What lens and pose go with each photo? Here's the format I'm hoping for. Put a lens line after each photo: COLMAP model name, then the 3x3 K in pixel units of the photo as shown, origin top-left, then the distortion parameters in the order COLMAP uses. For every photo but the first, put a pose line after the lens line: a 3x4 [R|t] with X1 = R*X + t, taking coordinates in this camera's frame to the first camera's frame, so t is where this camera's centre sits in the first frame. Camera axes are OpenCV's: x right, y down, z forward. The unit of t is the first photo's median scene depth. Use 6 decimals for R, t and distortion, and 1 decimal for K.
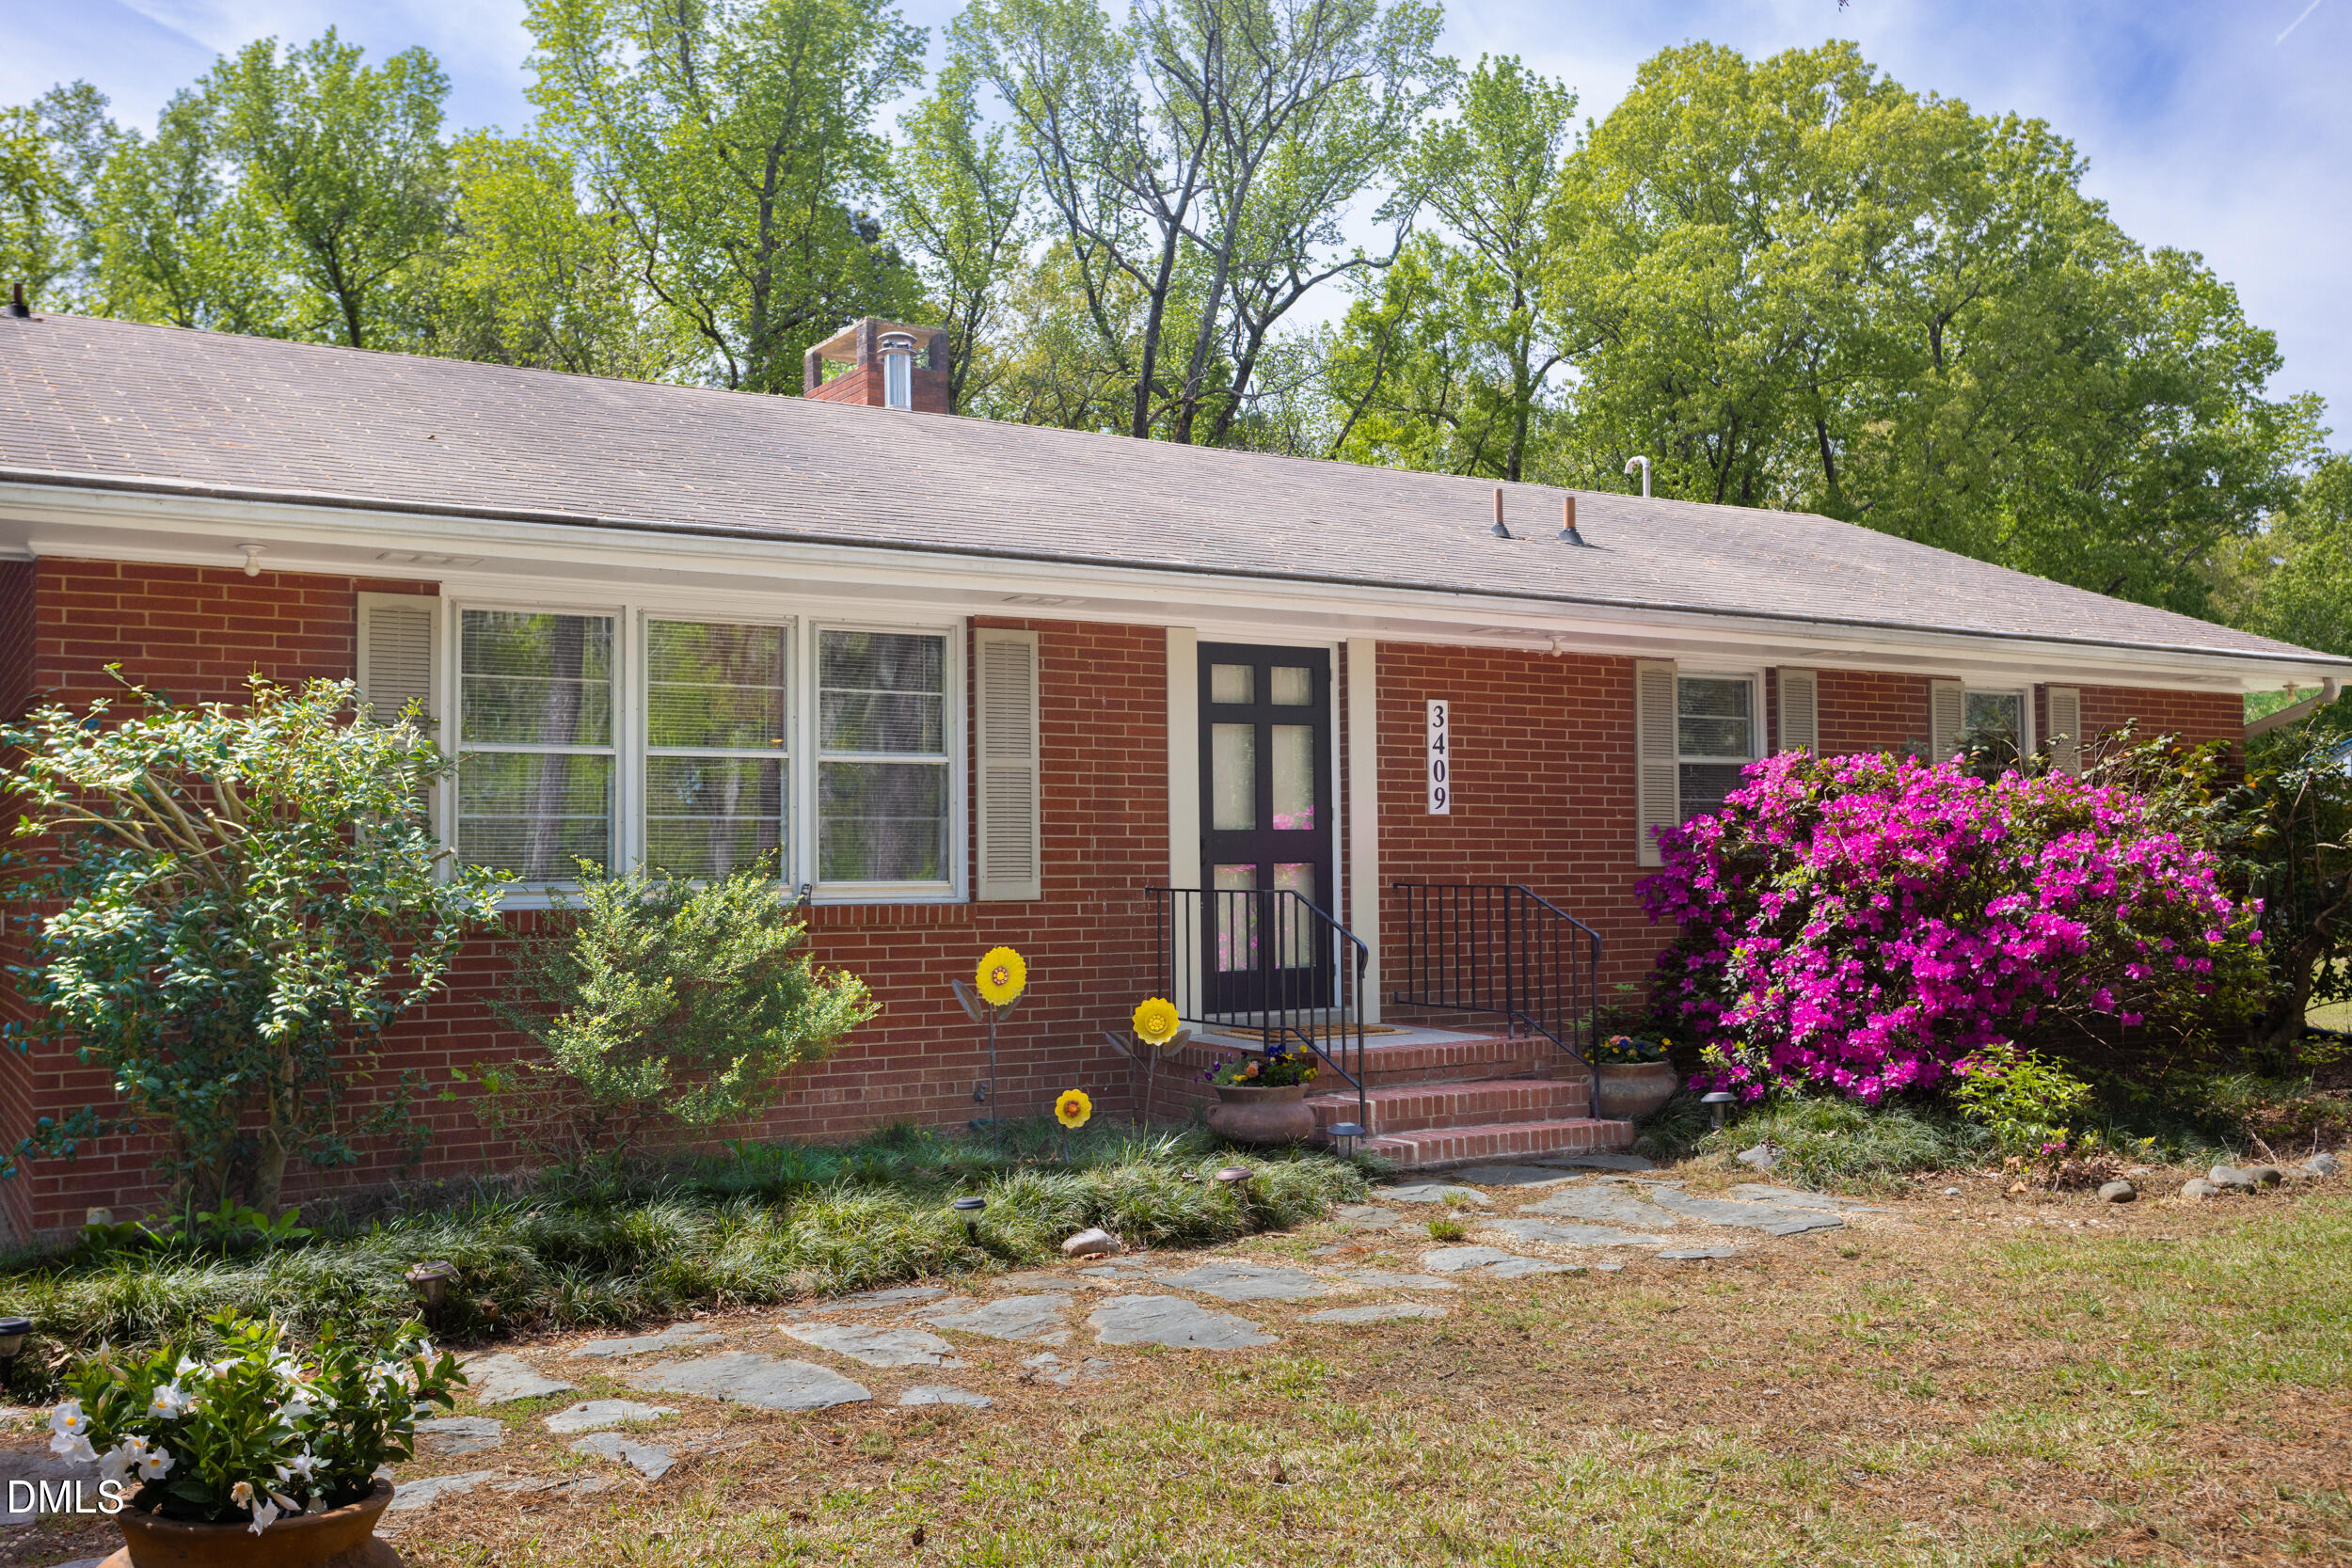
lens RADIAL K [[2134.8, 0, 1176.0], [0, 2134.8, 784.0], [0, 0, 1]] dist [0.003720, -0.001645]
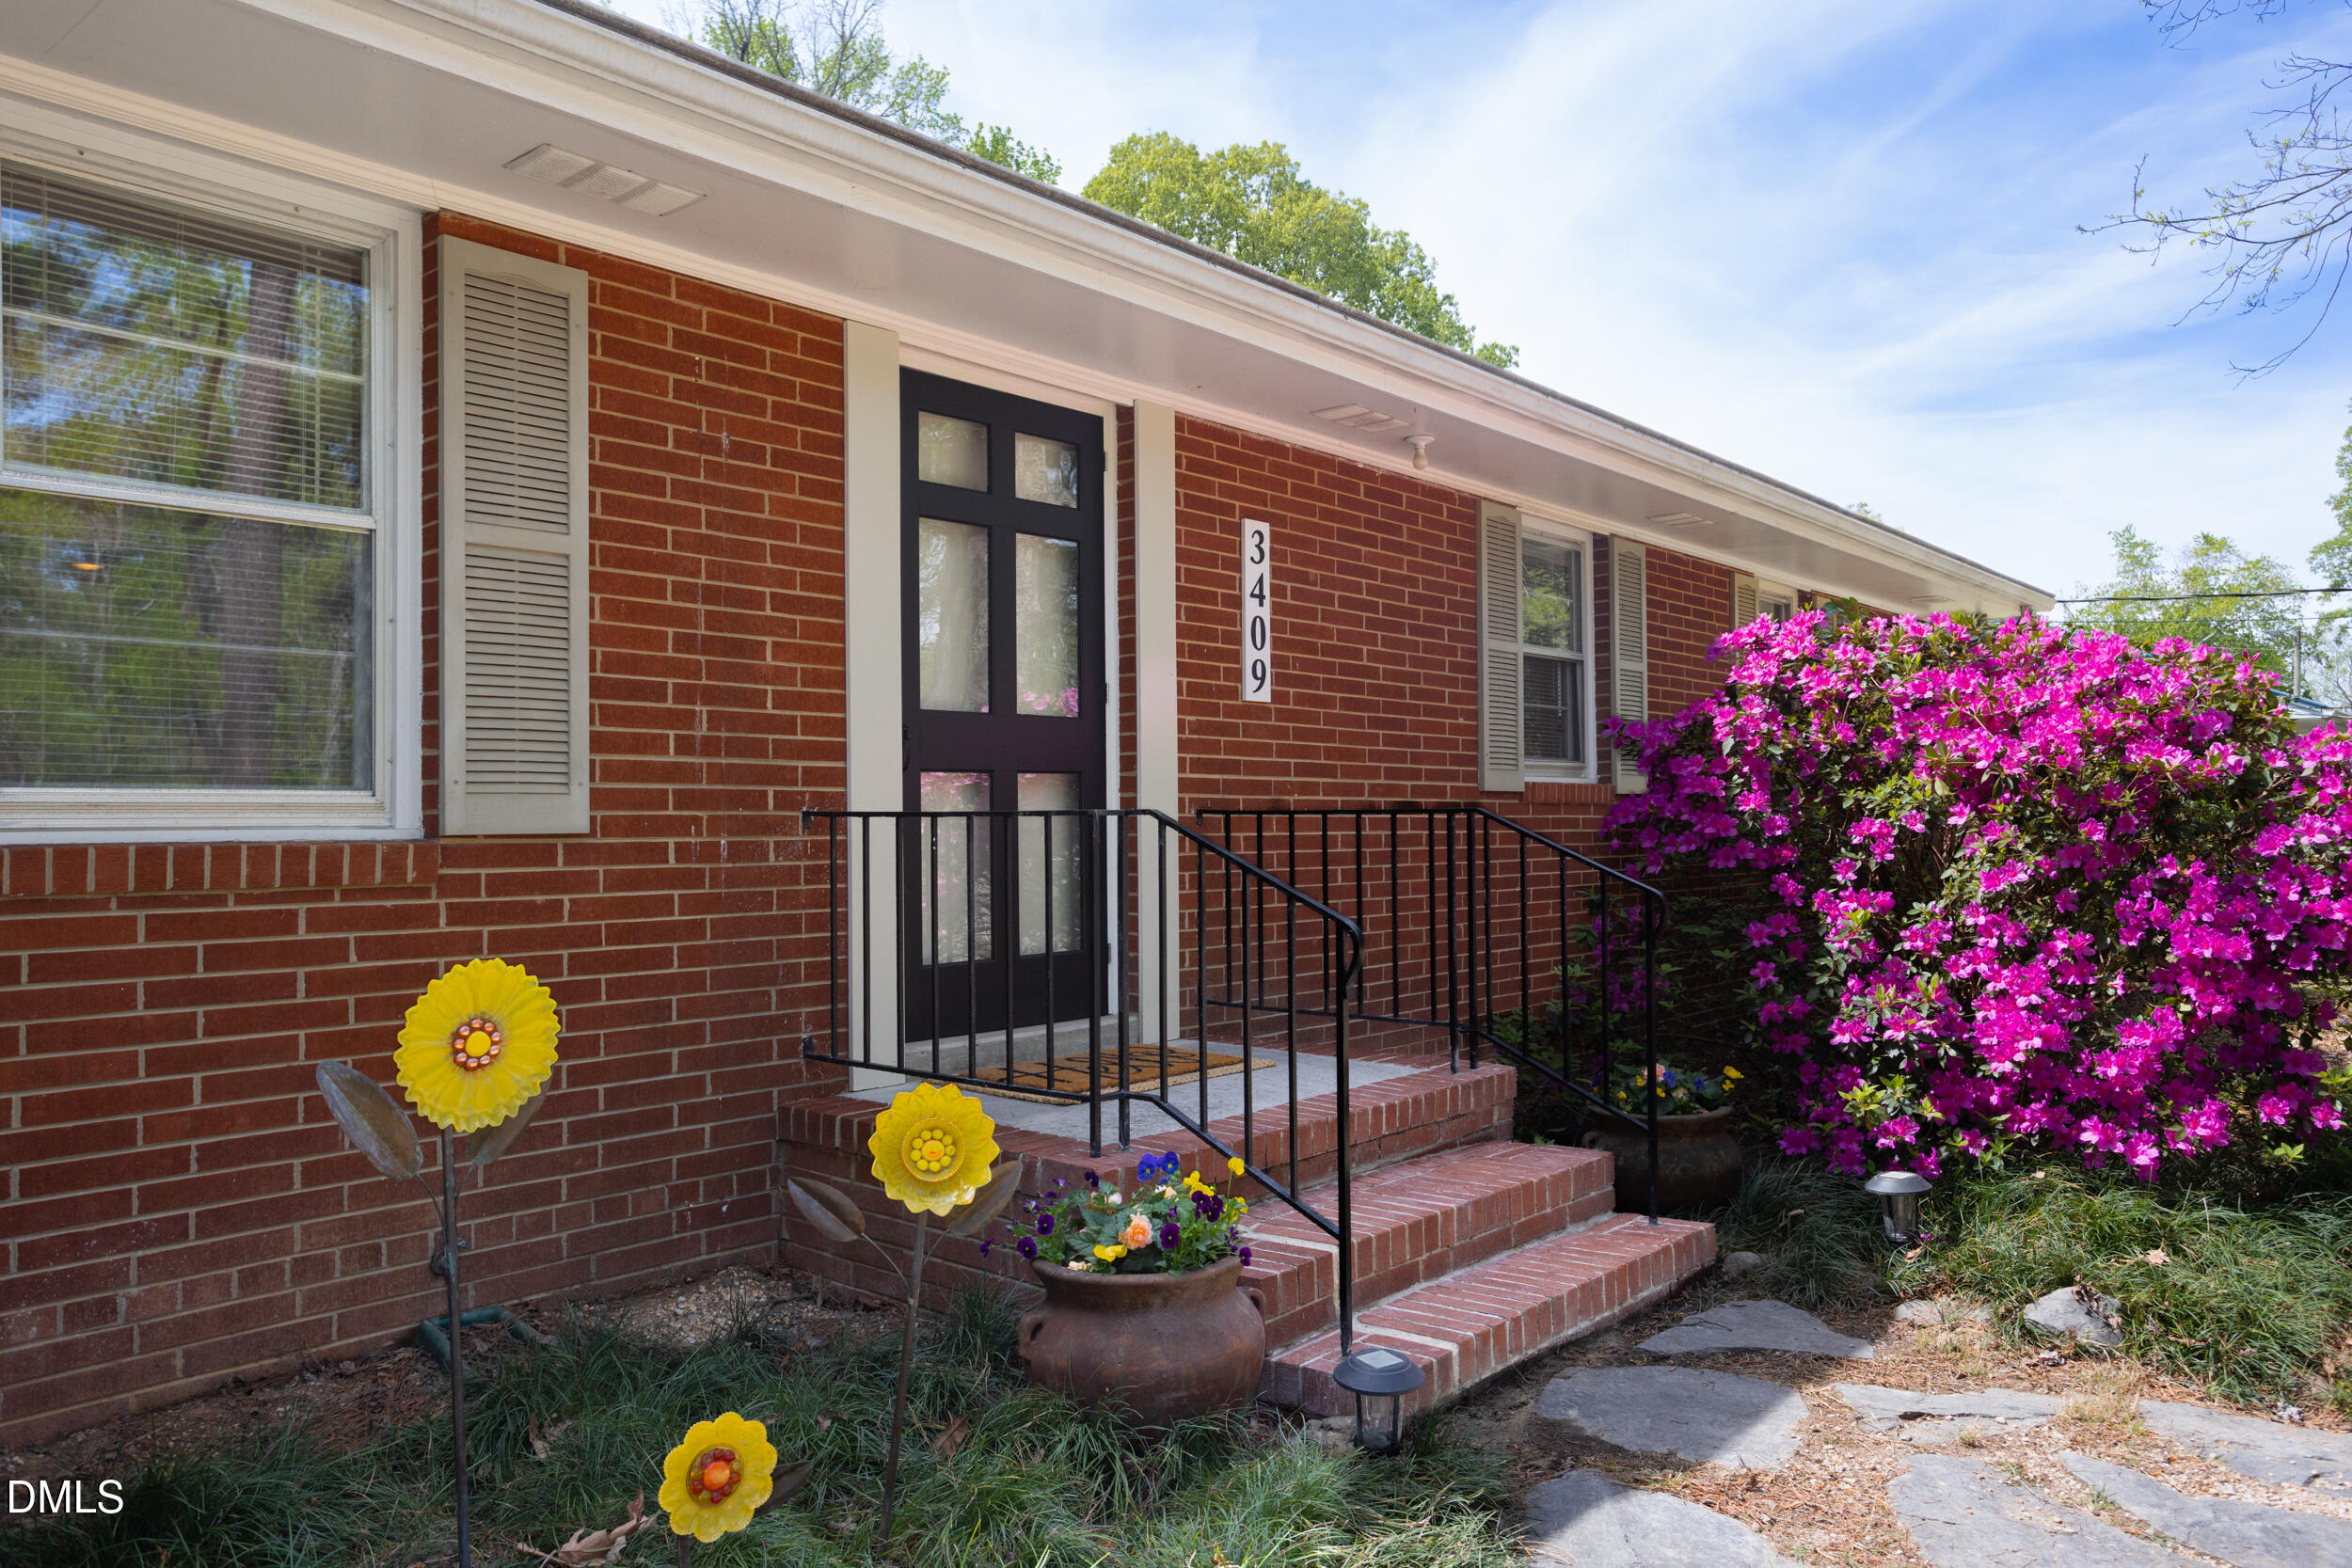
lens RADIAL K [[1660.4, 0, 1230.8], [0, 1660.4, 779.1], [0, 0, 1]] dist [-0.007121, -0.000393]
pose [[0.949397, 0.007606, 0.313987, -0.039748], [-0.010825, 0.999905, 0.008510, 0.033933], [-0.313893, -0.011478, 0.949389, 0.548696]]
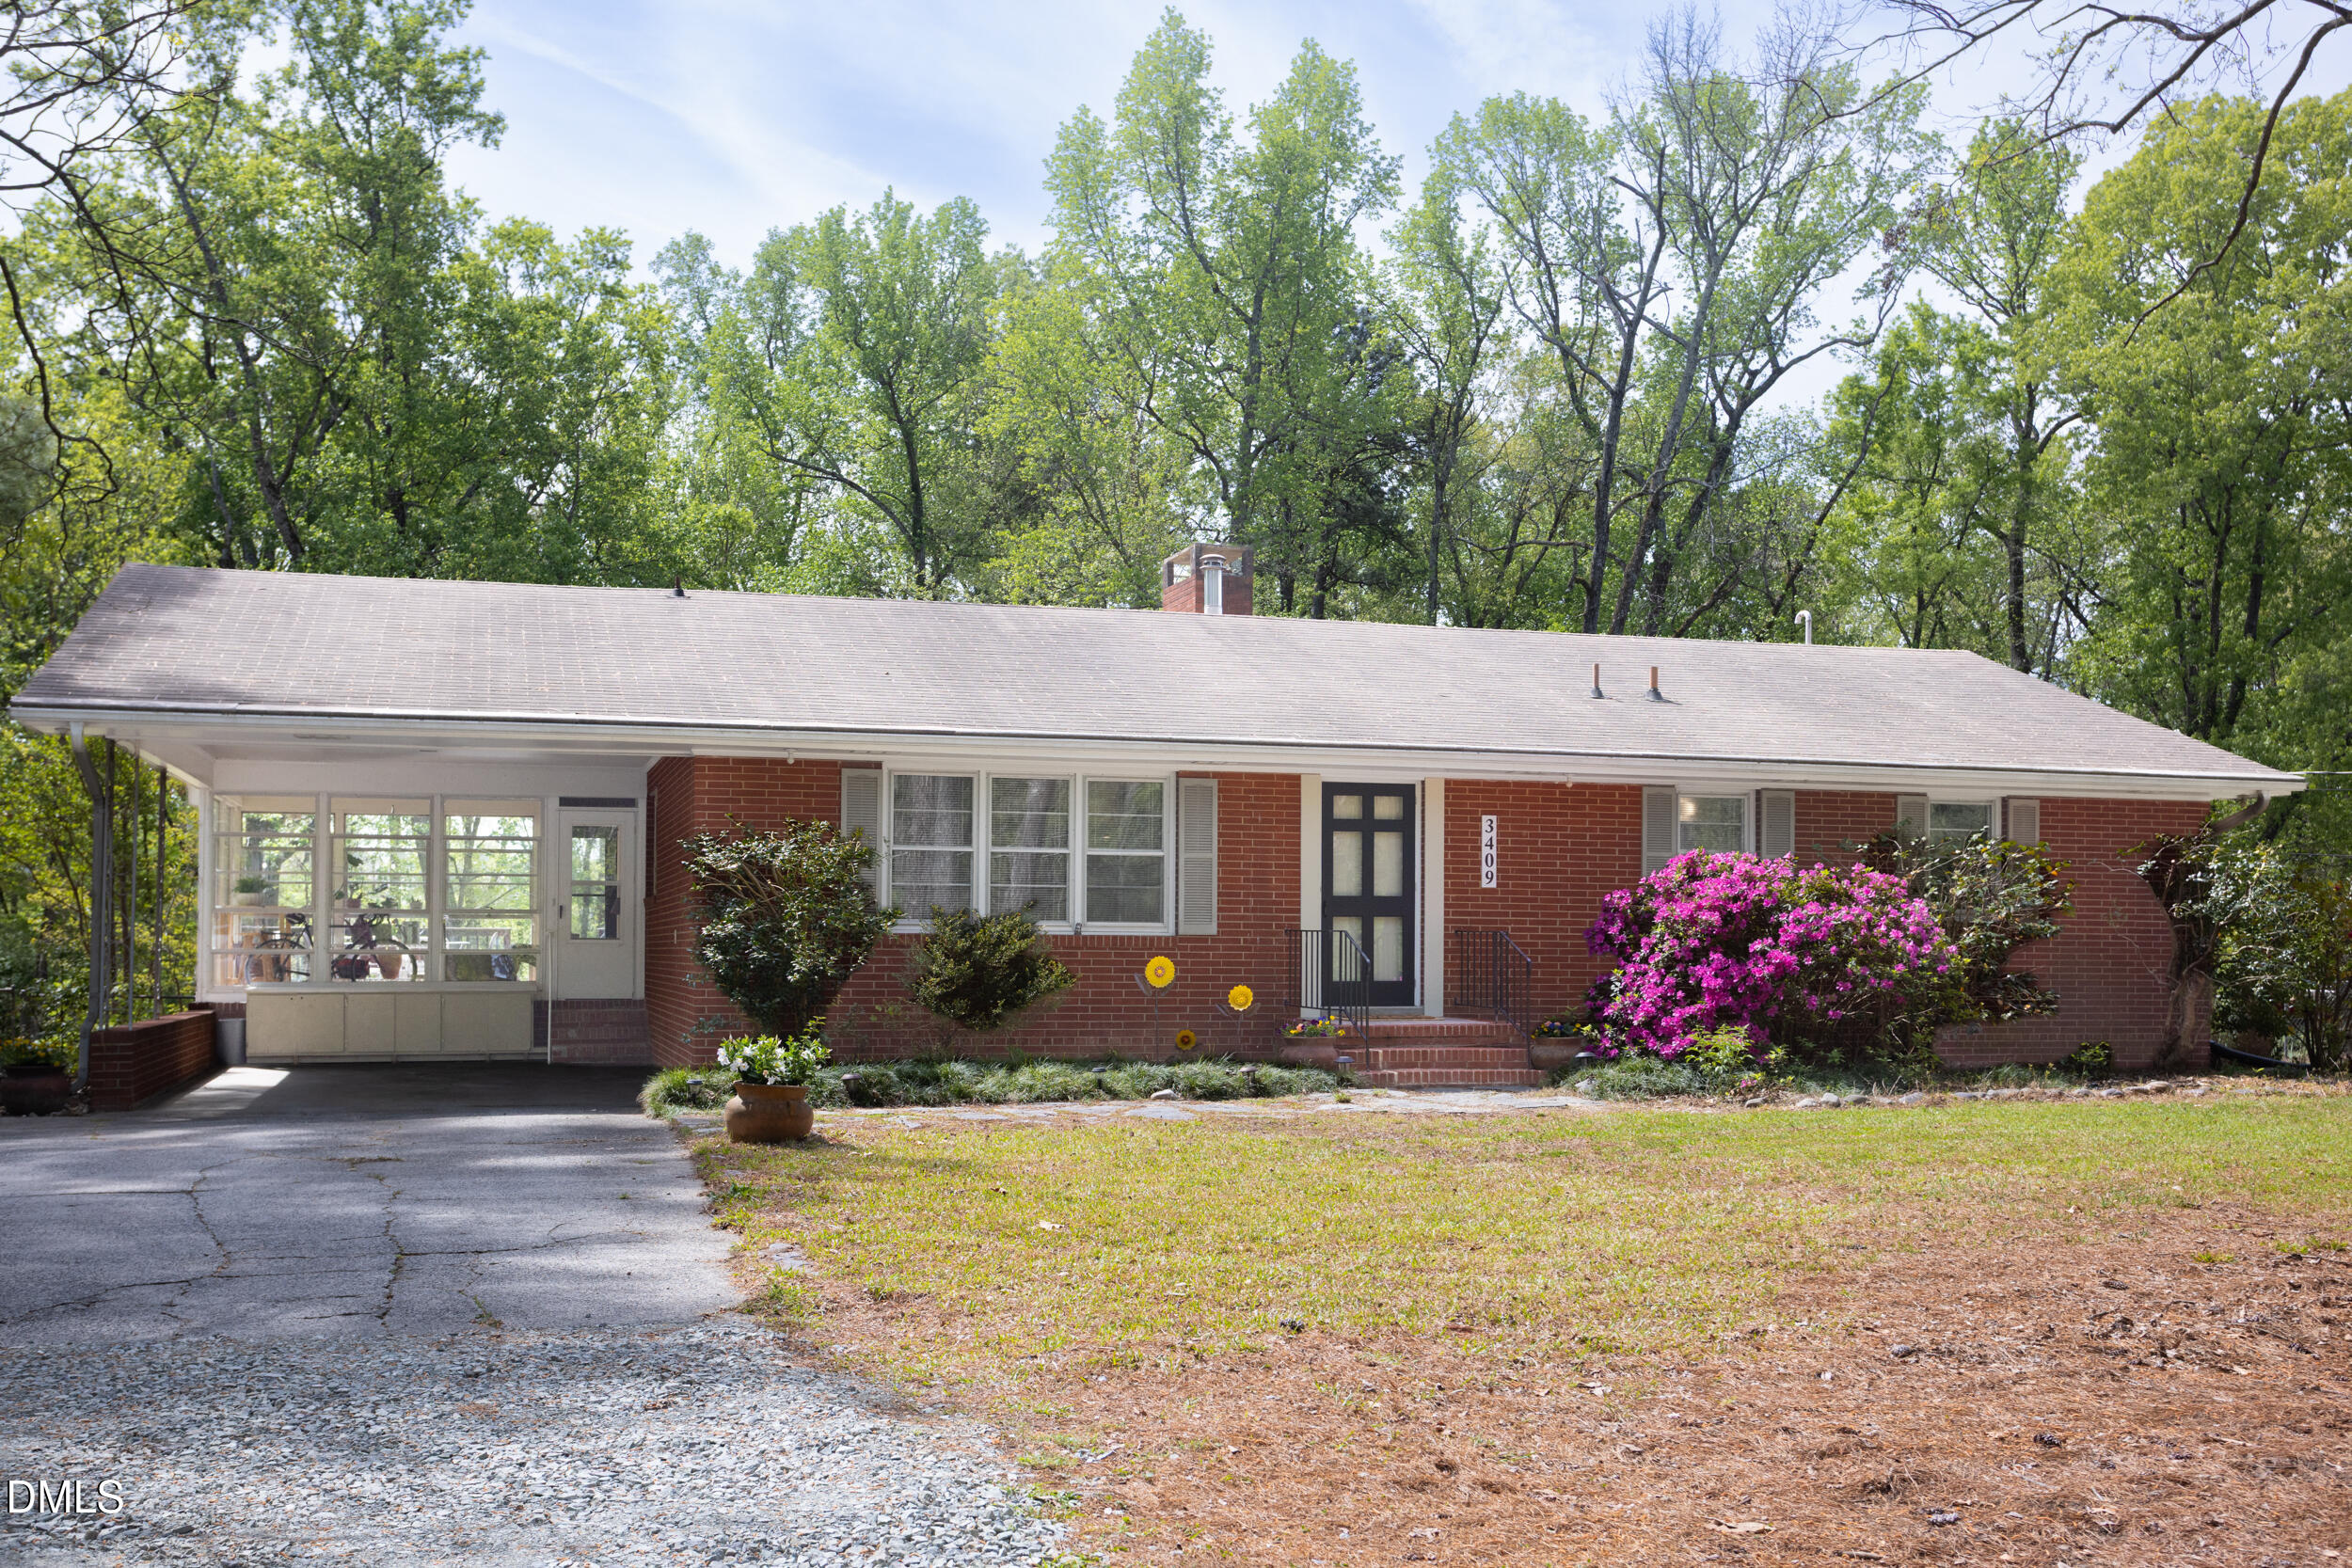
lens RADIAL K [[2273.6, 0, 1169.6], [0, 2273.6, 931.3], [0, 0, 1]] dist [-0.003287, 0.013458]
pose [[0.965143, 0.014912, -0.261297, 0.345208], [-0.005358, 0.999292, 0.037239, -0.015414], [0.261667, -0.034541, 0.964540, -0.711570]]
